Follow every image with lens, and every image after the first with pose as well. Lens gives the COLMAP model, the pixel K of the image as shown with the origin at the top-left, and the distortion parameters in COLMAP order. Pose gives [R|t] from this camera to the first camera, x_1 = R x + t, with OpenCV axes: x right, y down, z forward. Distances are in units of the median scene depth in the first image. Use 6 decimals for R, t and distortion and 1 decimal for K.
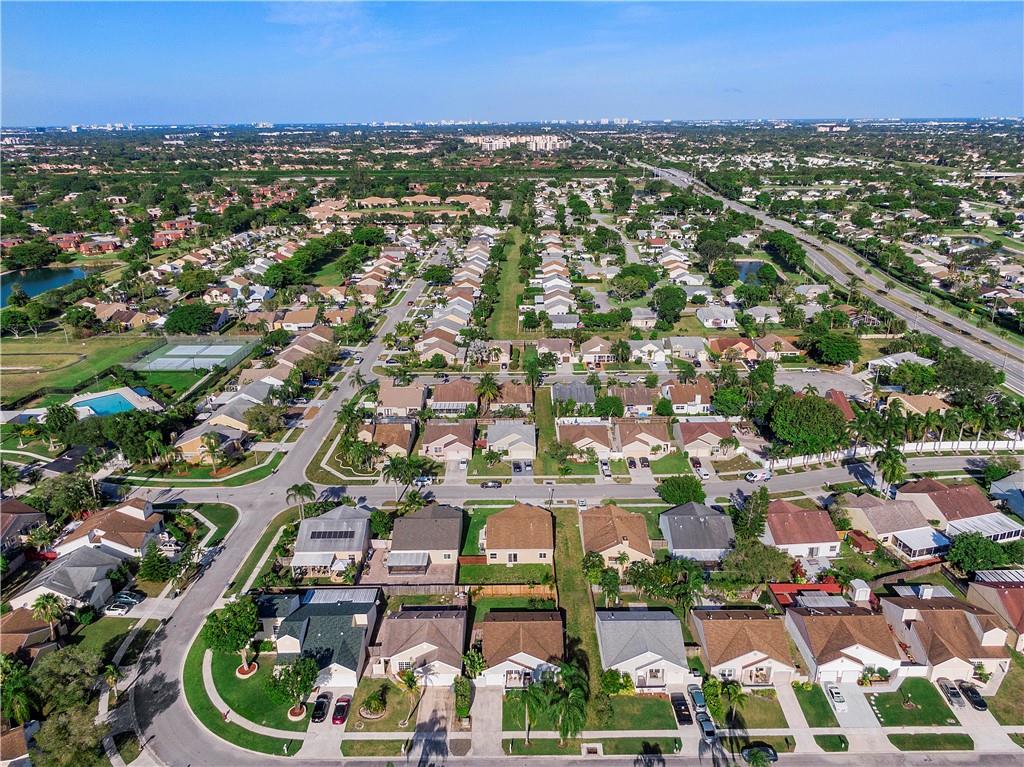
lens RADIAL K [[715.8, 0, 512.7], [0, 715.8, 385.1], [0, 0, 1]] dist [0.010409, -0.015455]
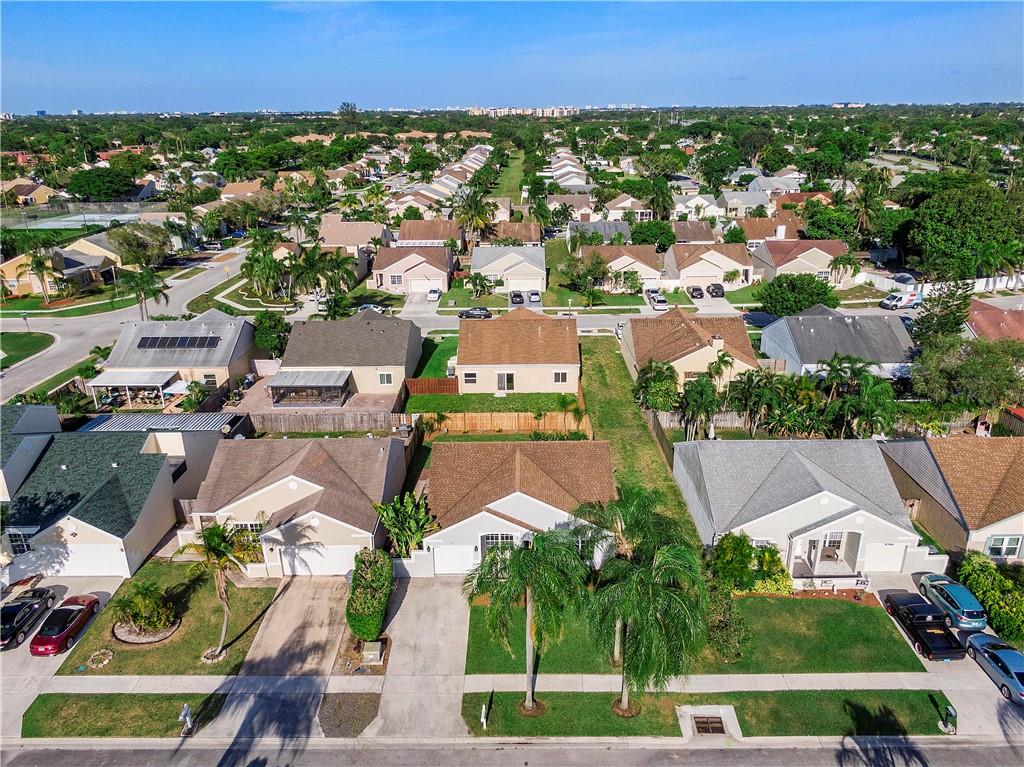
lens RADIAL K [[715.8, 0, 511.4], [0, 715.8, 382.1], [0, 0, 1]] dist [0.010409, -0.015455]
pose [[0.999934, -0.001363, -0.011443, 0.013373], [0.001420, 0.999987, 0.004981, 0.301473], [0.011436, -0.004997, 0.999922, 0.574018]]
